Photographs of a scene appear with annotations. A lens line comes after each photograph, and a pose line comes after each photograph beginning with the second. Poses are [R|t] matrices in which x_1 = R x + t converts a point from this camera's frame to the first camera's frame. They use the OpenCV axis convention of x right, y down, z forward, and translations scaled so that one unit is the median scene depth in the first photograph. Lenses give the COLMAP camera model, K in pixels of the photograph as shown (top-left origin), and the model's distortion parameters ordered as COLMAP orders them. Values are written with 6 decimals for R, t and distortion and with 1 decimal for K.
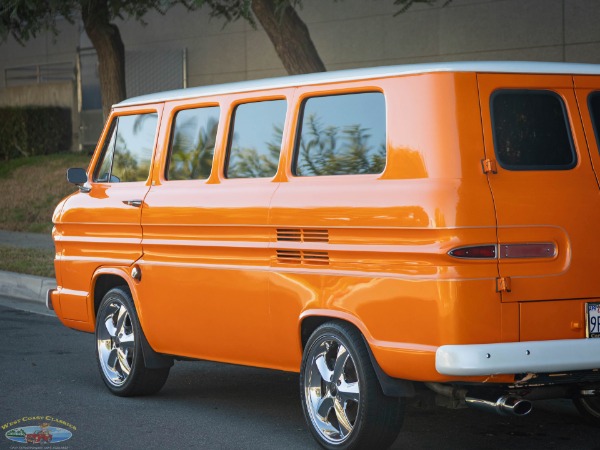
lens RADIAL K [[2009.3, 0, 301.8], [0, 2009.3, 227.2], [0, 0, 1]] dist [0.071562, -1.611398]
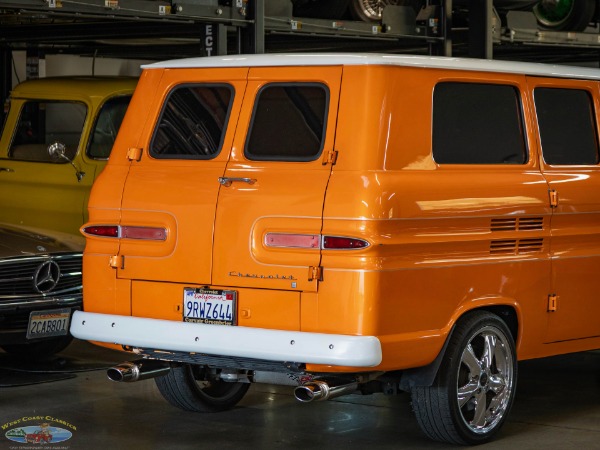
lens RADIAL K [[2009.3, 0, 301.8], [0, 2009.3, 227.2], [0, 0, 1]] dist [0.071562, -1.611398]
pose [[0.392936, 0.056673, -0.917818, 1.091053], [-0.037452, 0.998257, 0.045606, -0.042349], [0.918803, 0.016454, 0.394373, 0.626821]]
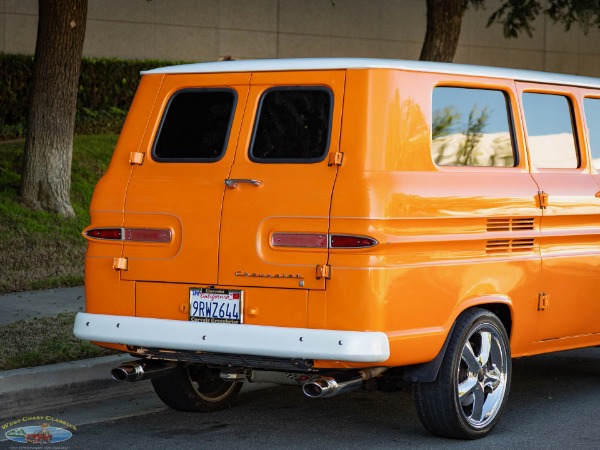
lens RADIAL K [[2009.3, 0, 301.8], [0, 2009.3, 227.2], [0, 0, 1]] dist [0.071562, -1.611398]
pose [[0.440540, 0.043665, -0.896671, 1.091196], [-0.034082, 0.998910, 0.031899, -0.029594], [0.897086, 0.016507, 0.441548, 0.566686]]
